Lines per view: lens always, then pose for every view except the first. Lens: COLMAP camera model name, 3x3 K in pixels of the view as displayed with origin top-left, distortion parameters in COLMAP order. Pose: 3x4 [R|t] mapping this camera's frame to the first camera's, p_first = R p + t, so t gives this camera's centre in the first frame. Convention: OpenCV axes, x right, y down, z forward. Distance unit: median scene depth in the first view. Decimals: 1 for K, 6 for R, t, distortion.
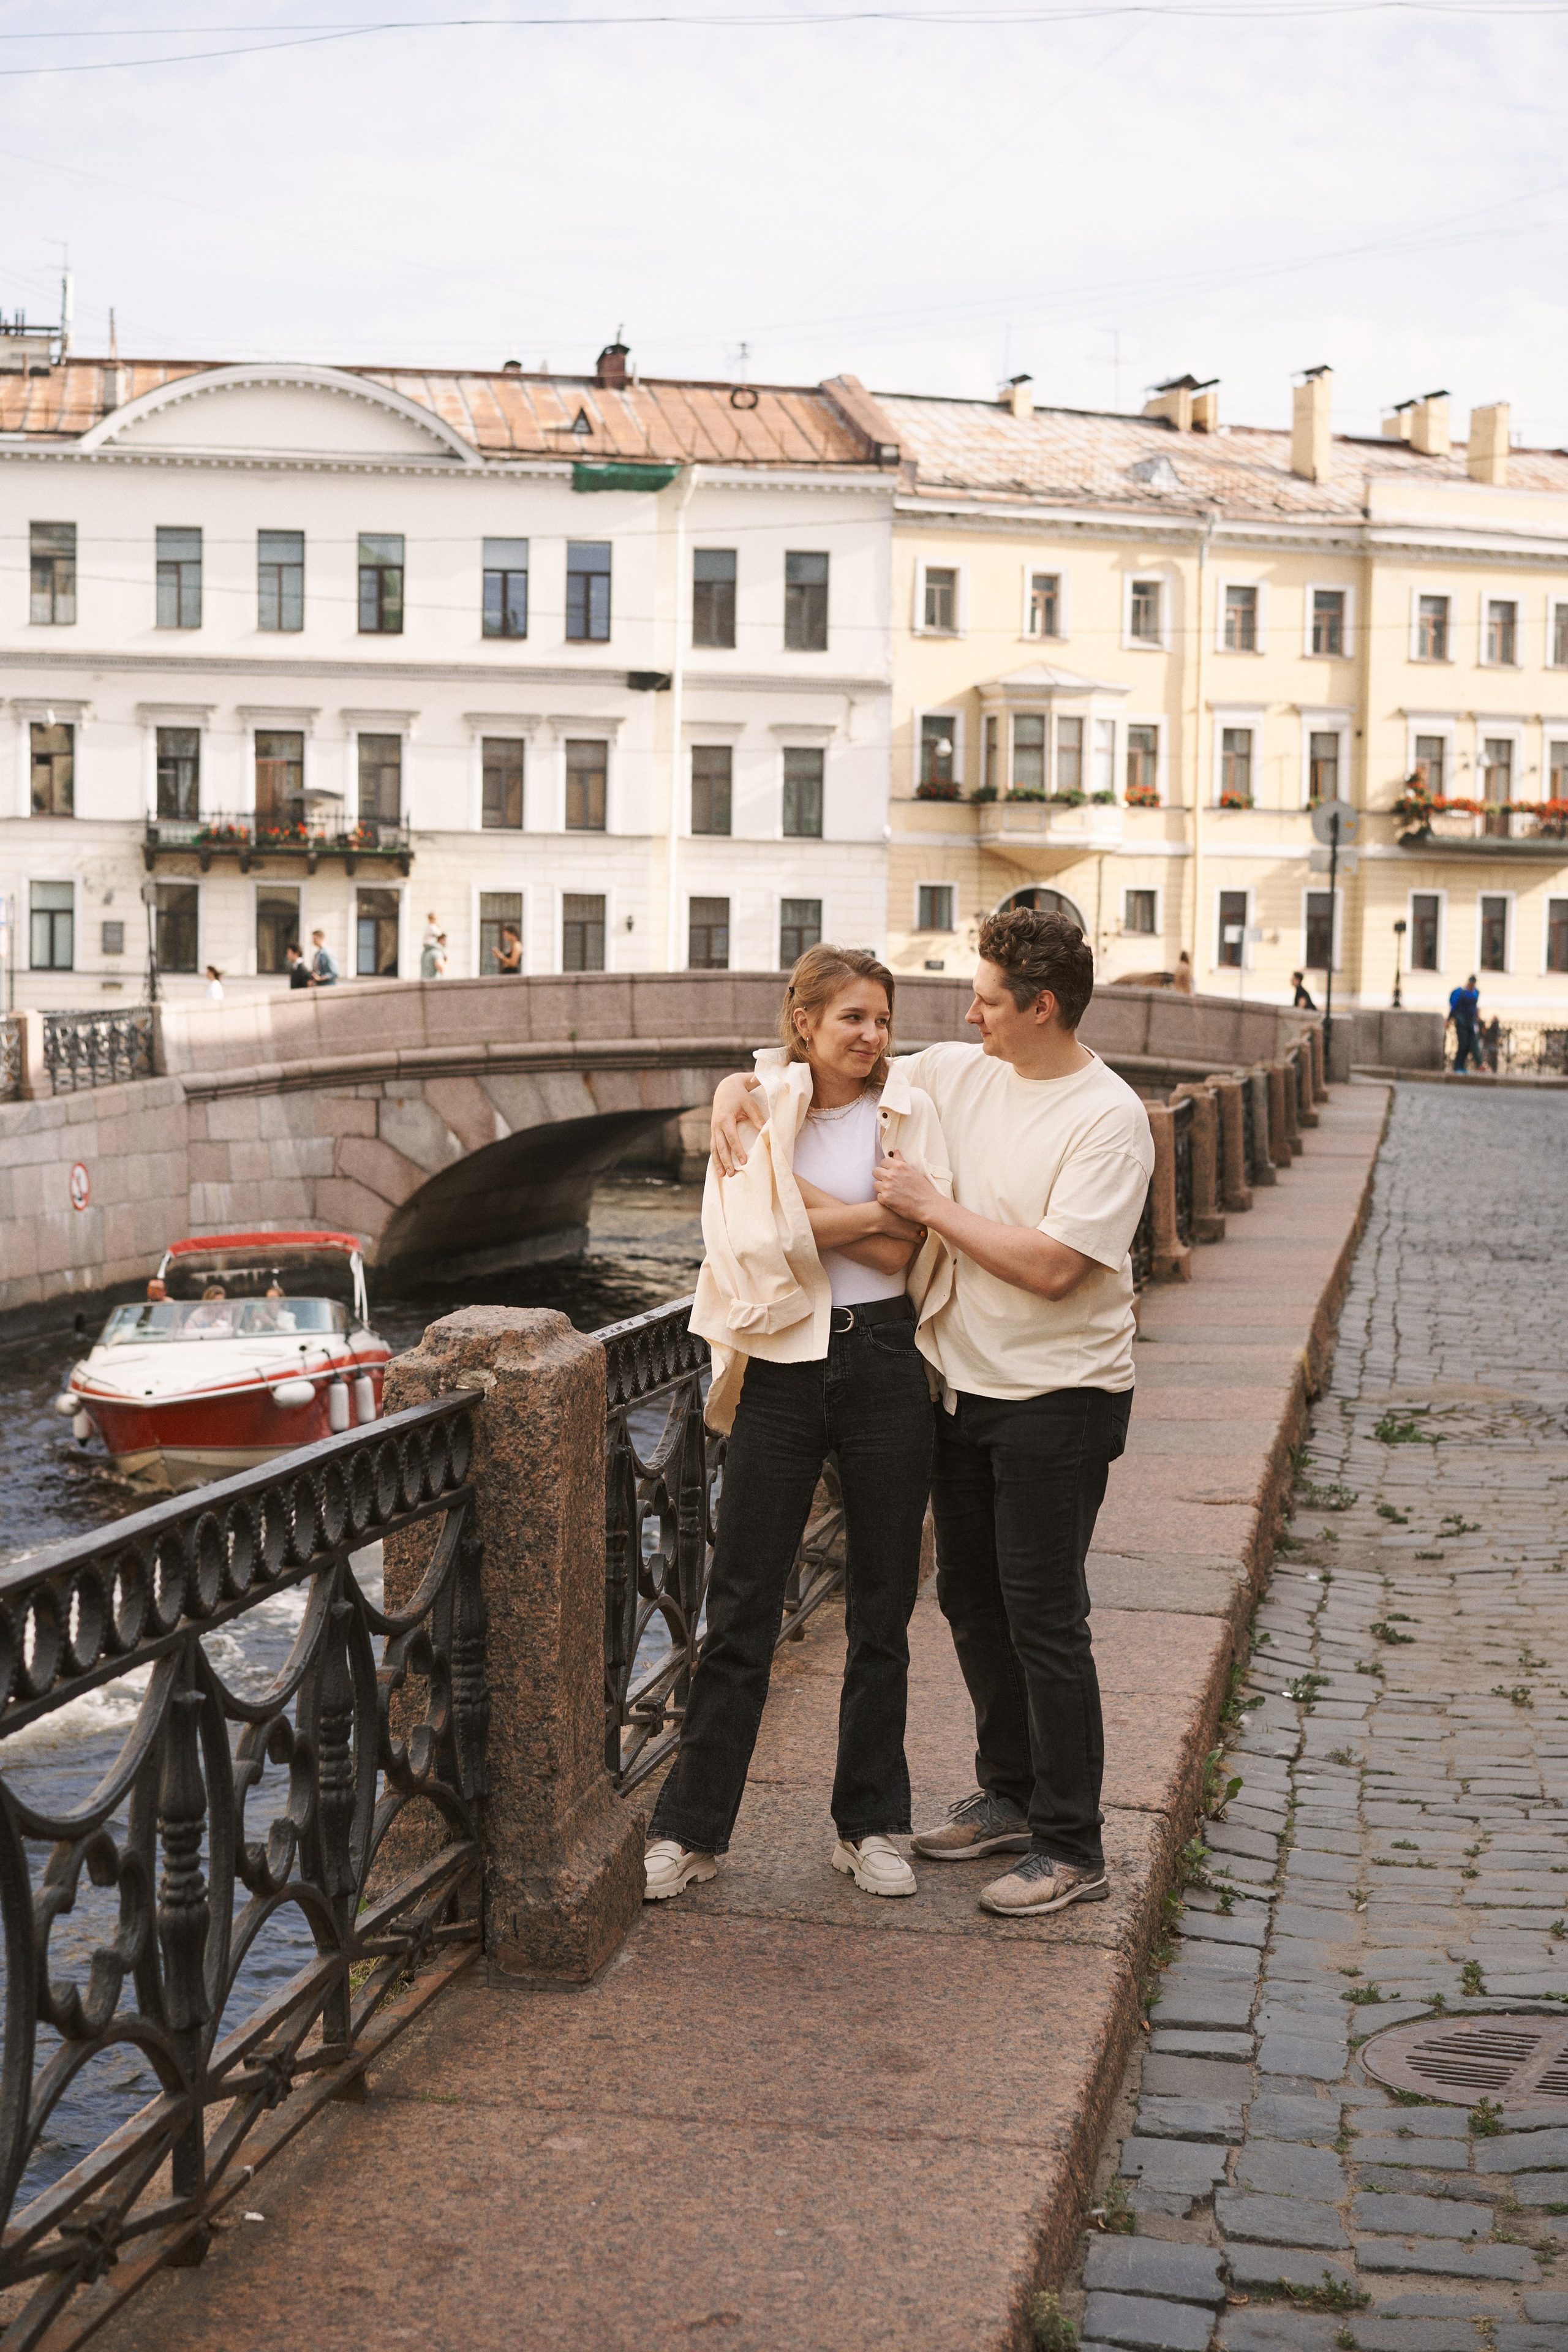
lens RADIAL K [[3671.2, 0, 788.1], [0, 3671.2, 1177.4], [0, 0, 1]] dist [0.103910, -0.755284]
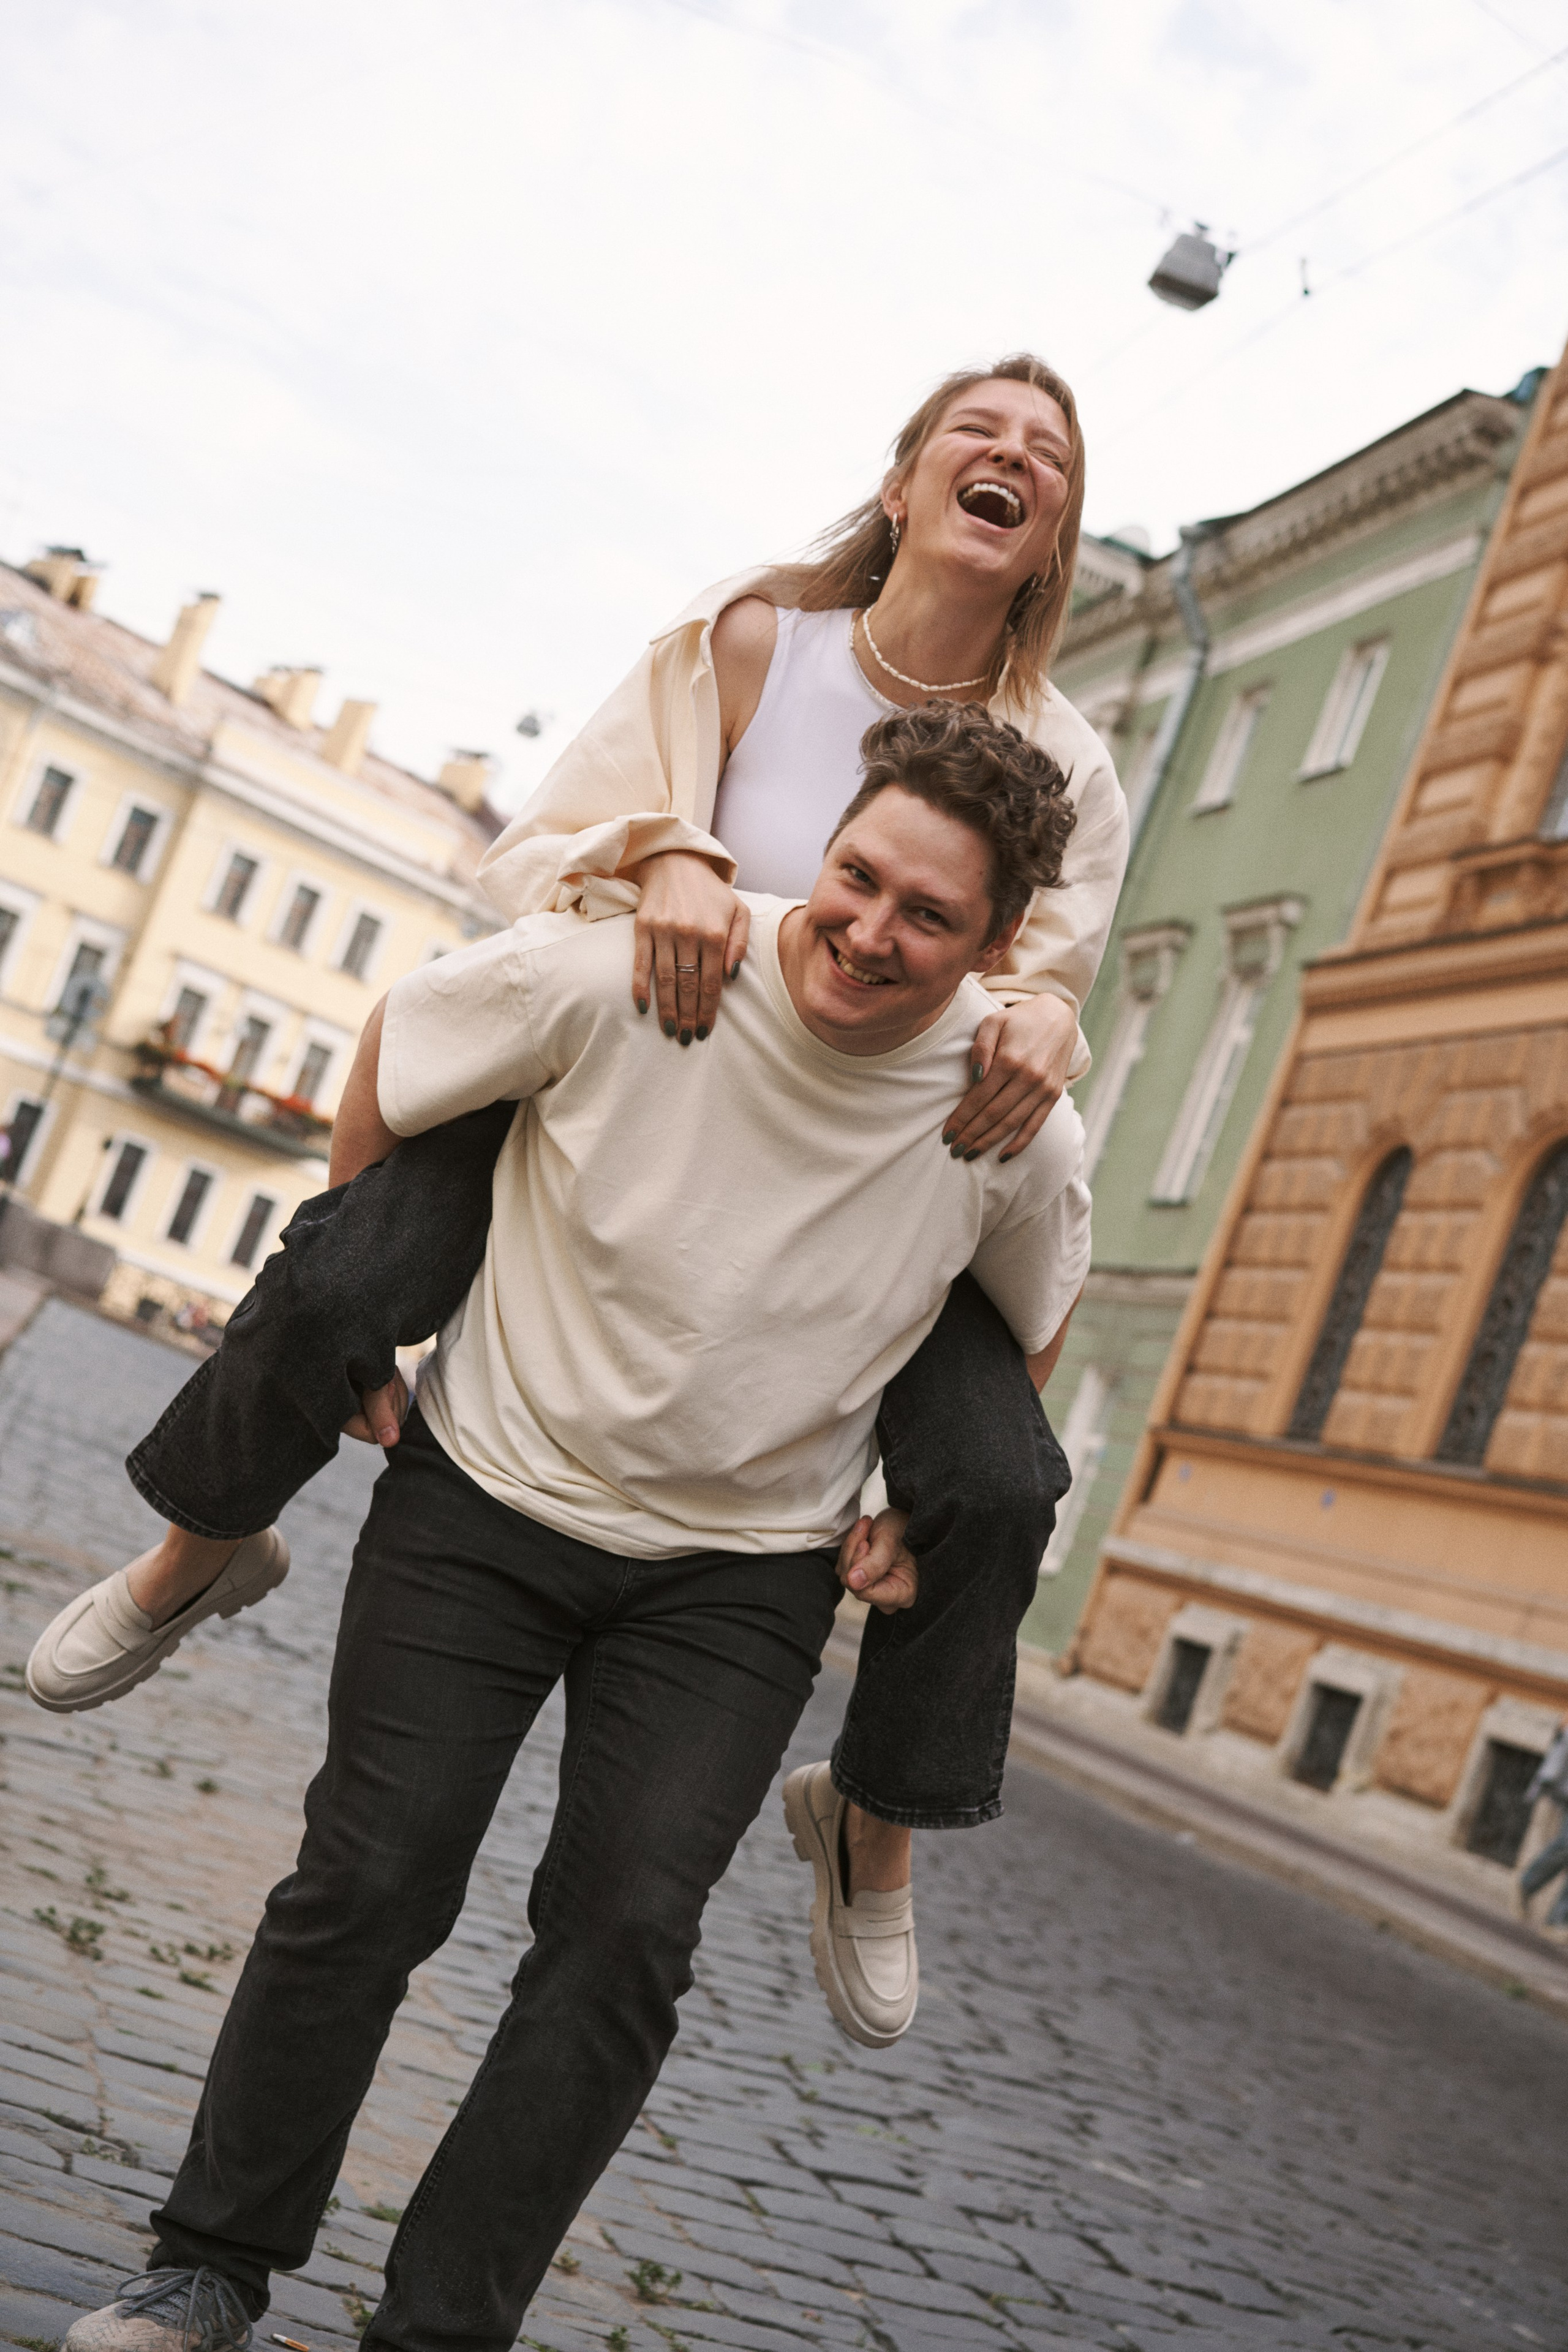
lens RADIAL K [[3671.2, 0, 788.1], [0, 3671.2, 1177.4], [0, 0, 1]] dist [0.103910, -0.755284]
pose [[0.880473, 0.337808, 0.332646, 0.007922], [-0.310030, 0.941082, -0.135075, 0.008563], [-0.358676, 0.015799, 0.933328, 0.050406]]
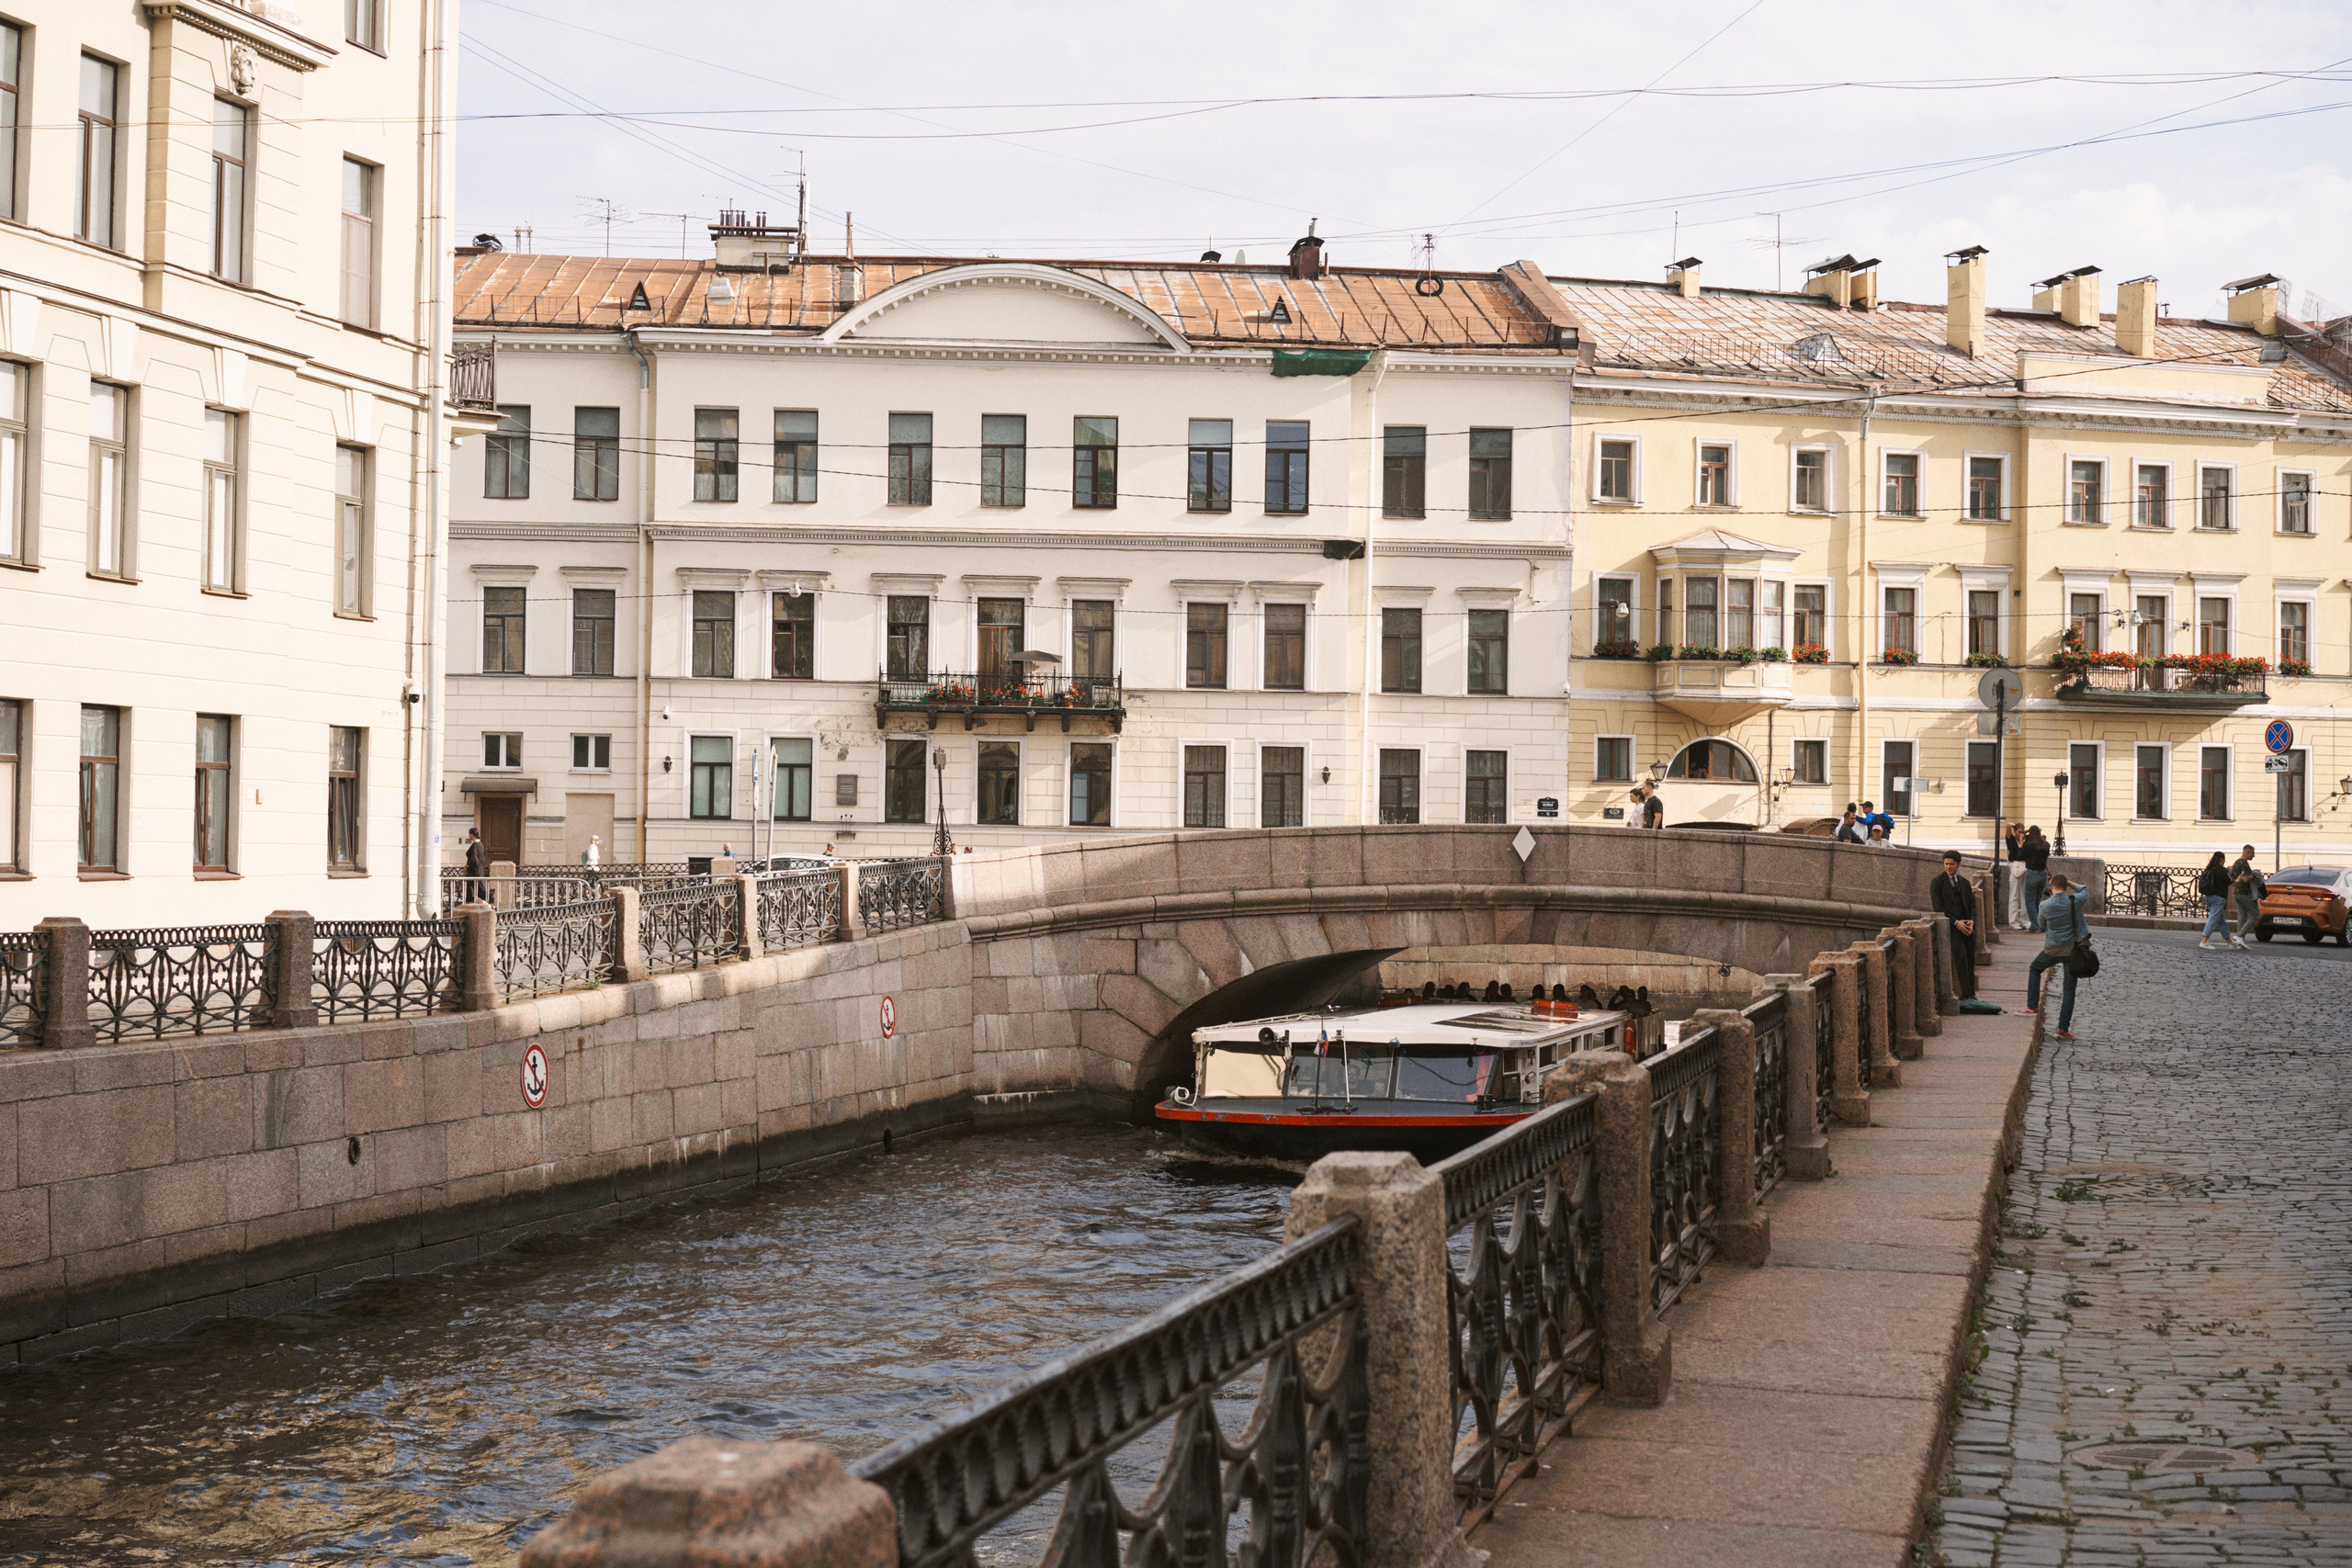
lens RADIAL K [[3670.8, 0, 1181.8], [0, 3670.8, 753.1], [0, 0, 1]] dist [0.103910, -0.755284]
pose [[0.997631, -0.003696, -0.068691, -0.011586], [-0.001261, 0.997406, -0.071974, 0.001375], [0.068778, 0.071890, 0.995038, -0.064527]]
